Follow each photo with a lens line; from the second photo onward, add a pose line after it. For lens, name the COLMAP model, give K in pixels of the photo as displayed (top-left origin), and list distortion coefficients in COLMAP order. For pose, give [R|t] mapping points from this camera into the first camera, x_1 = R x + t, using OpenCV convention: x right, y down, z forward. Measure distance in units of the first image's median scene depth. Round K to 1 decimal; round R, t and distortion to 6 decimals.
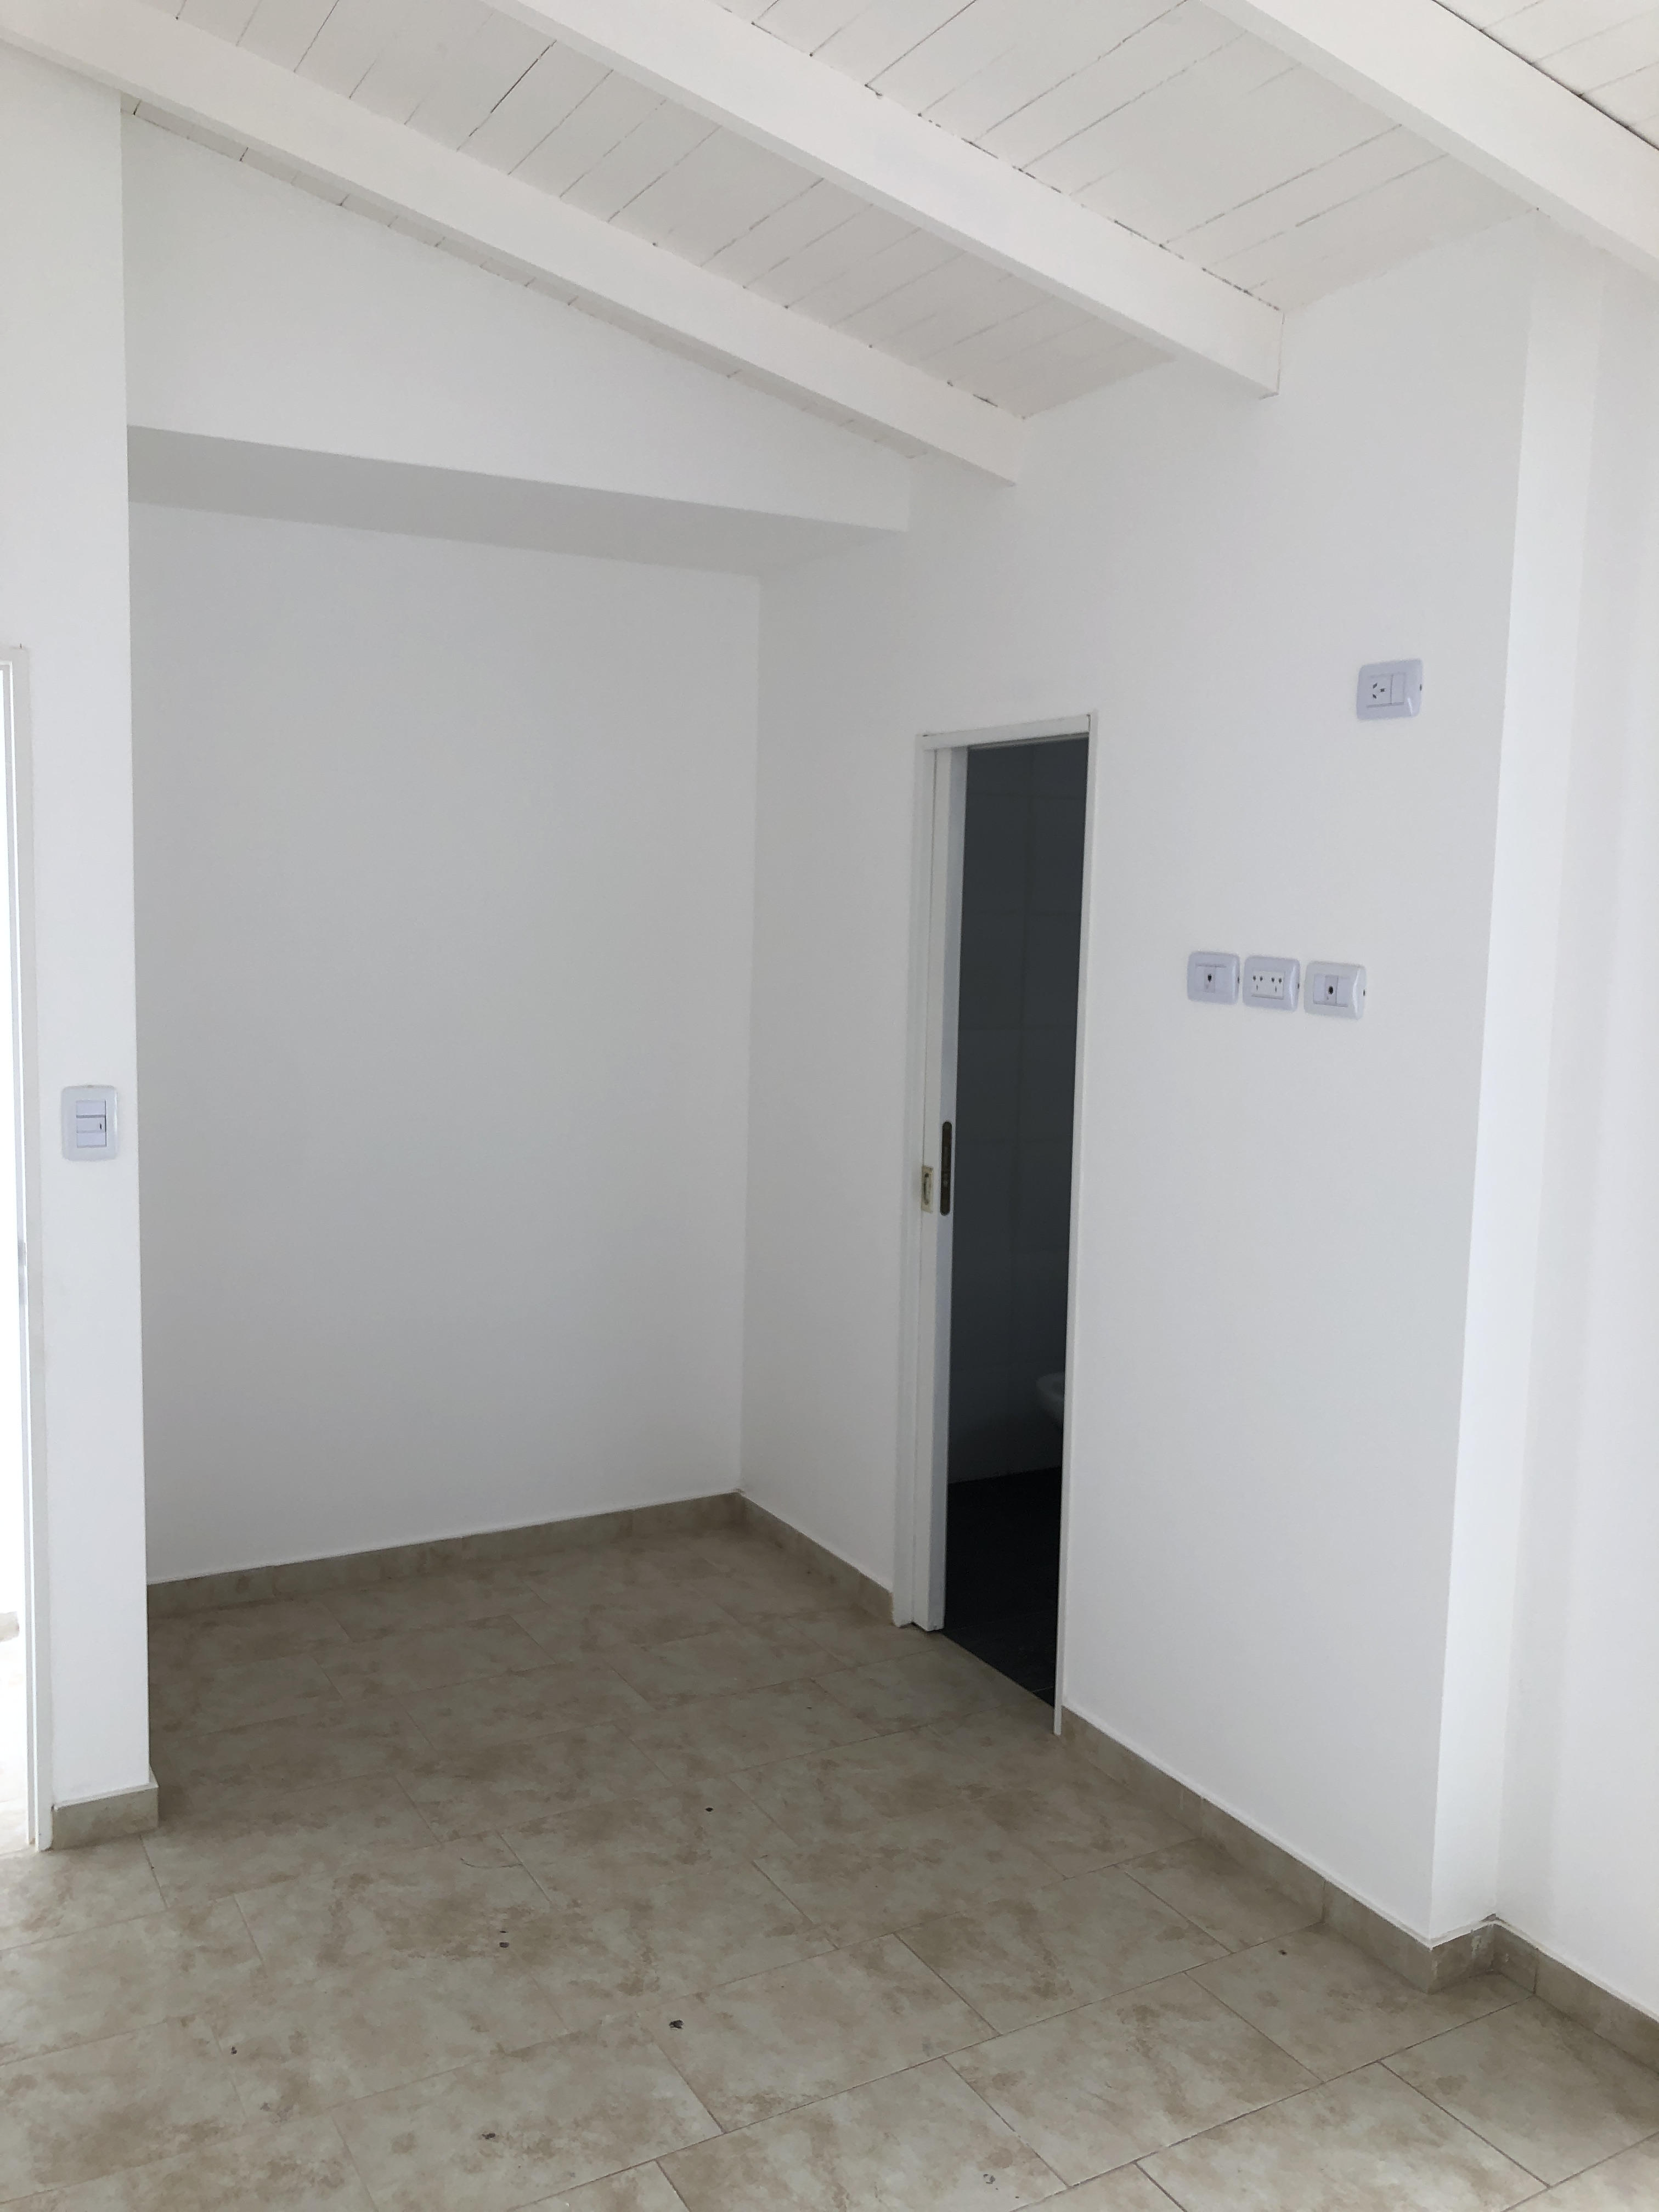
lens RADIAL K [[1829.1, 0, 841.8], [0, 1829.1, 1069.2], [0, 0, 1]] dist [0.016507, -0.004059]
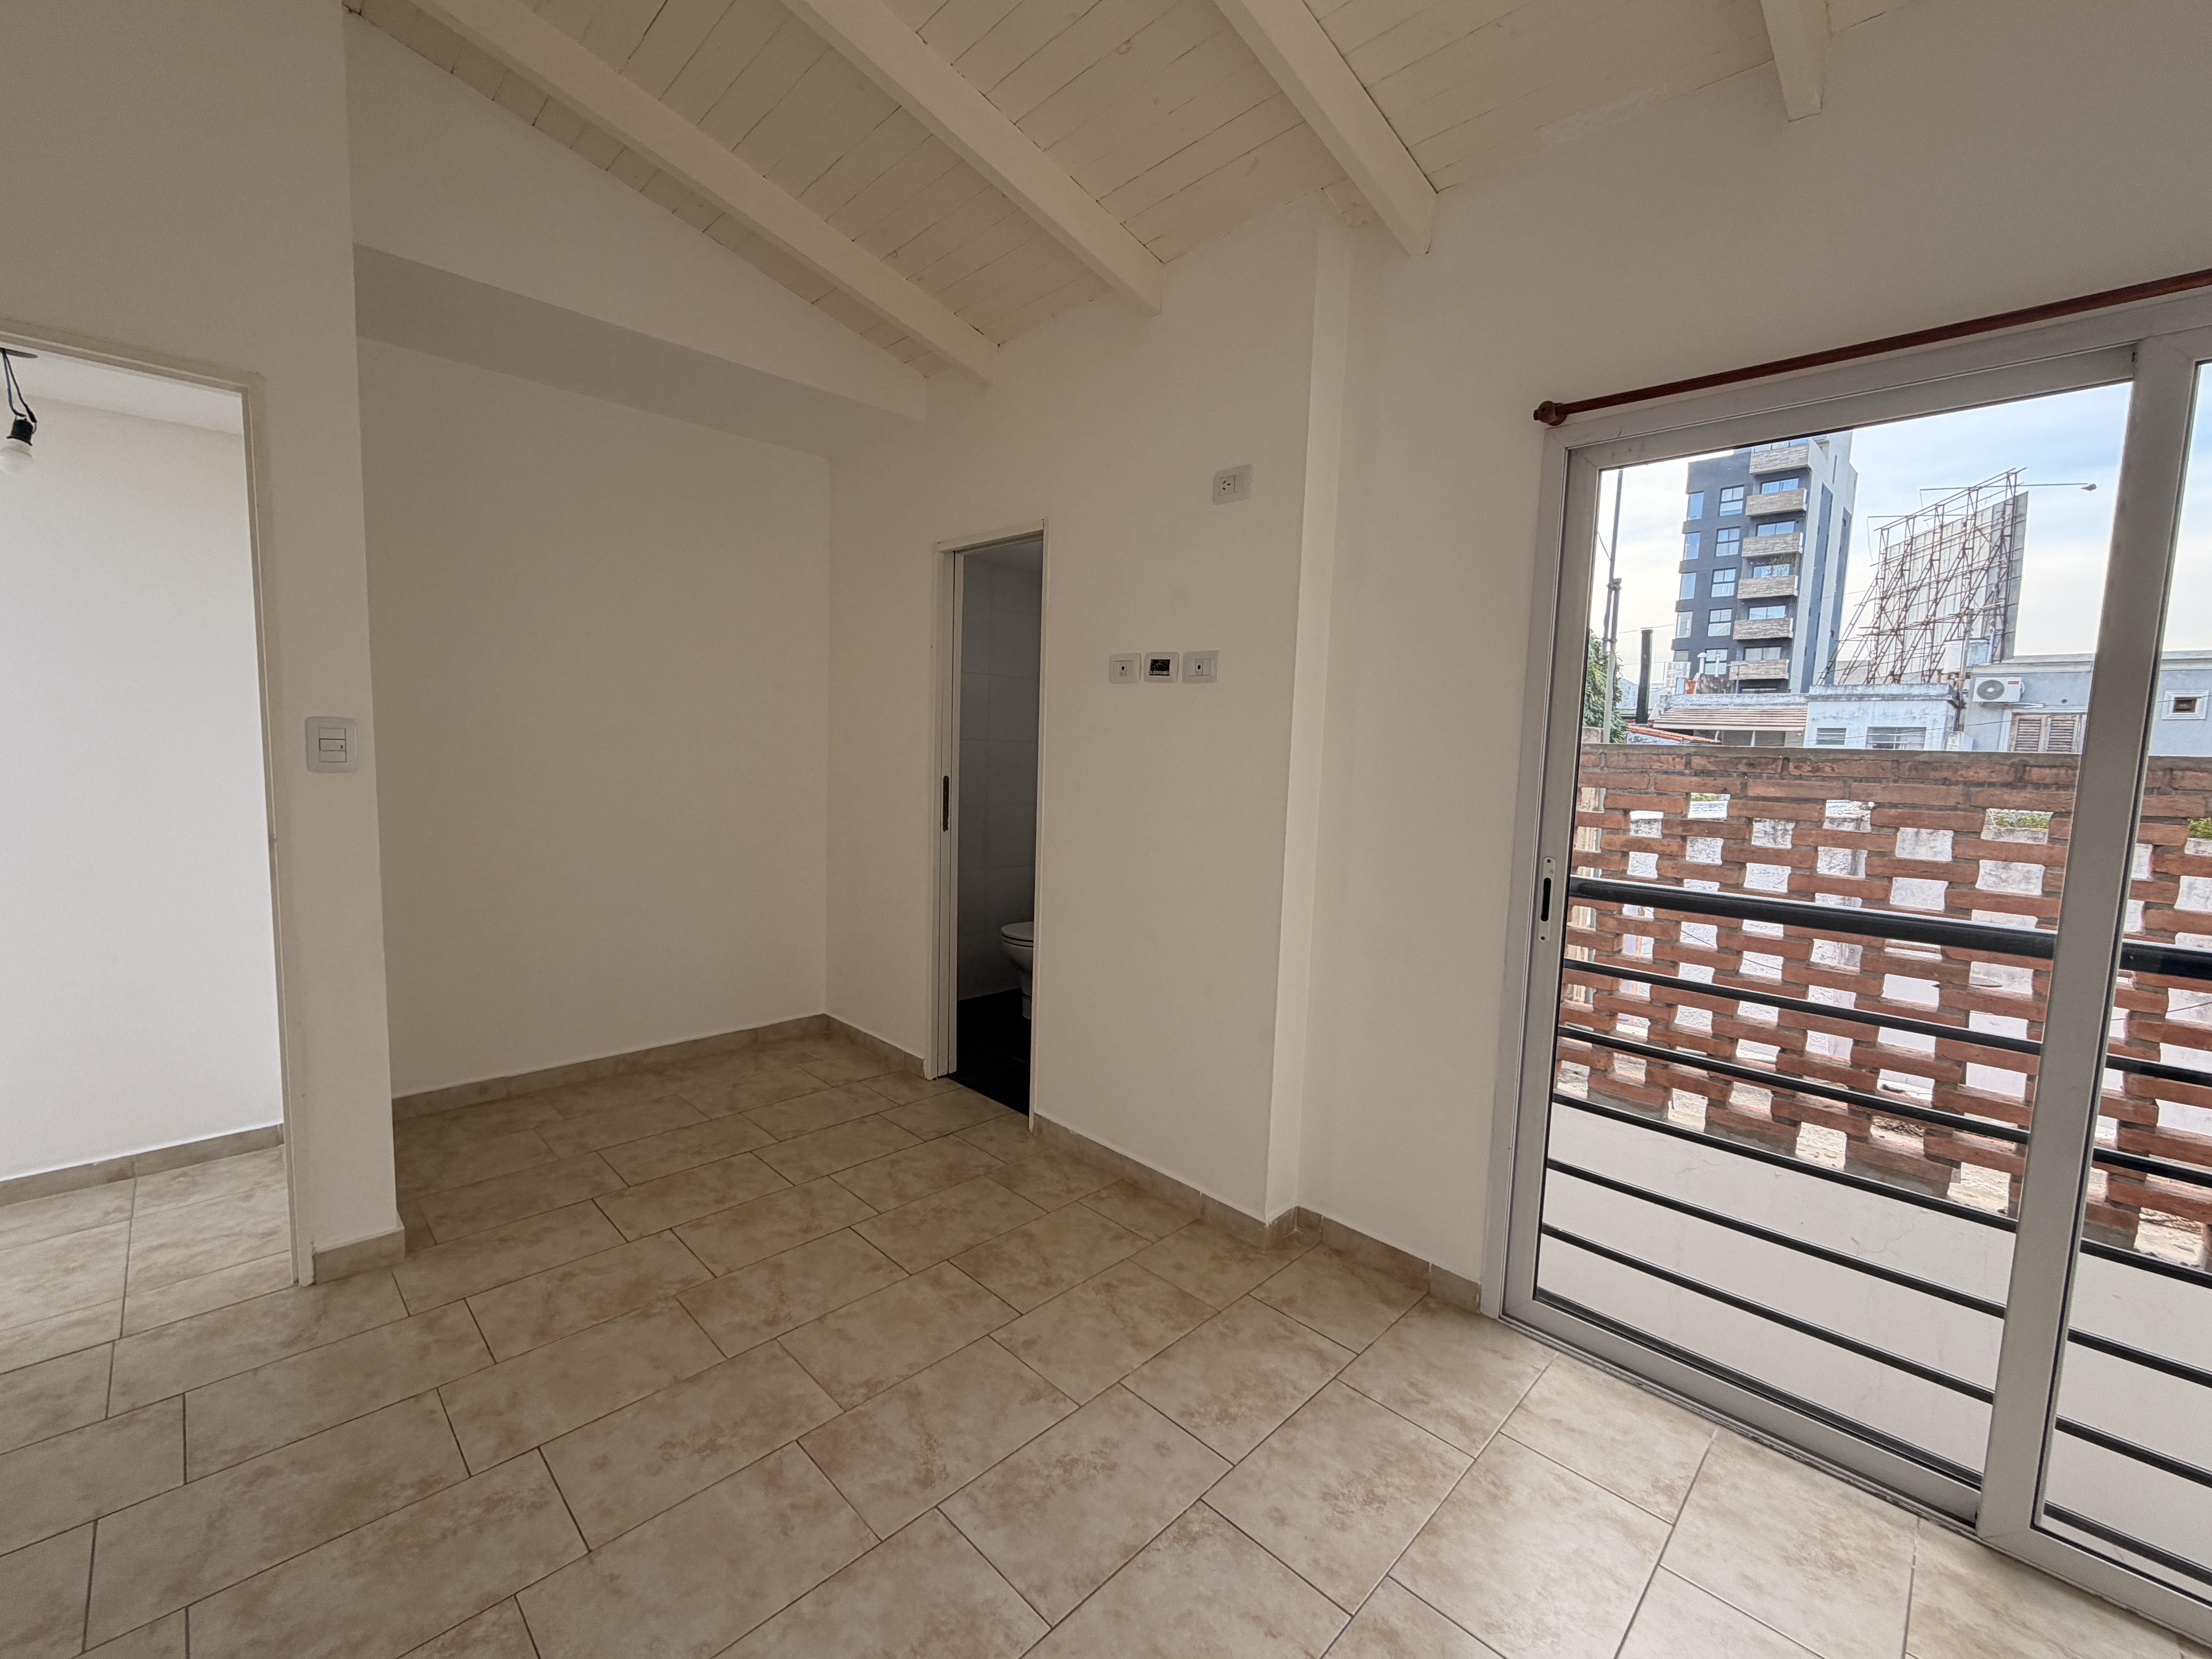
lens RADIAL K [[909.7, 0, 1106.0], [0, 909.7, 829.5], [0, 0, 1]] dist [-0.000941, 0.000138]
pose [[0.965213, -0.017270, 0.260894, -0.037826], [0.015360, 0.999838, 0.009357, 0.098562], [-0.261014, -0.005024, 0.965322, 0.218385]]
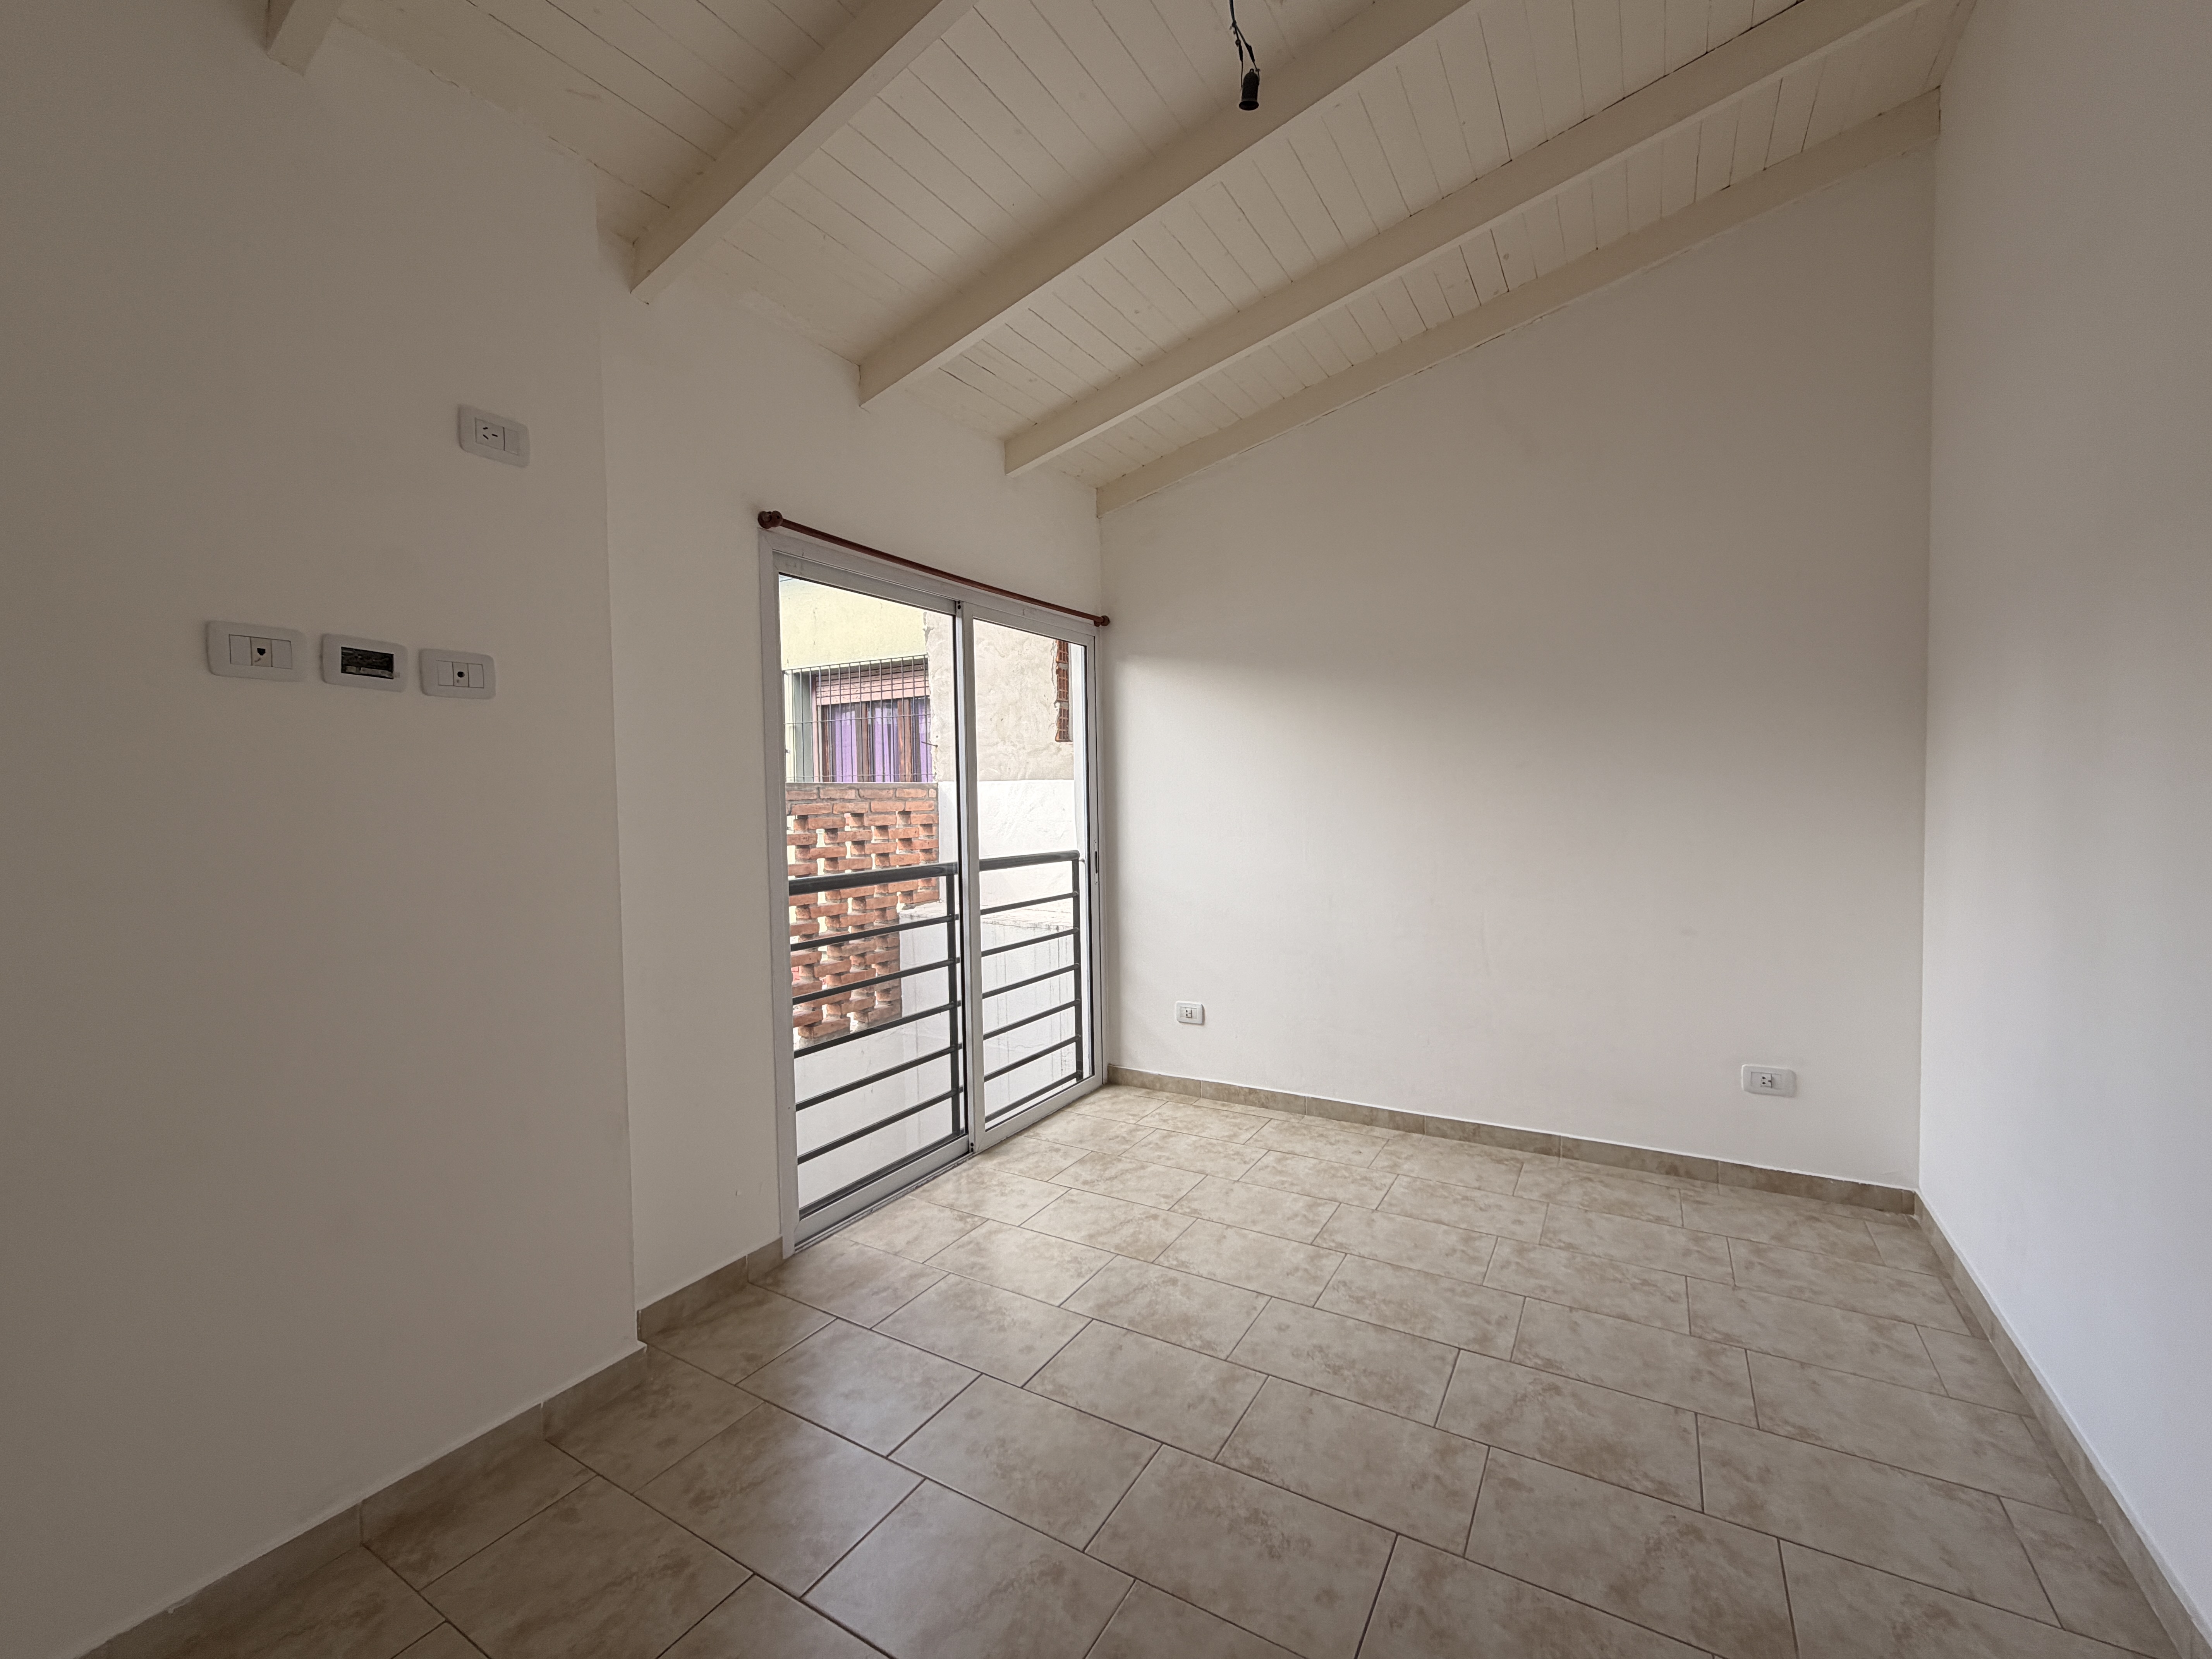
lens RADIAL K [[909.7, 0, 1106.0], [0, 909.7, 829.5], [0, 0, 1]] dist [-0.000941, 0.000138]
pose [[-0.483512, -0.051644, 0.873813, -0.451137], [0.083559, 0.990976, 0.104804, 0.027805], [-0.871340, 0.123689, -0.474834, 0.949371]]
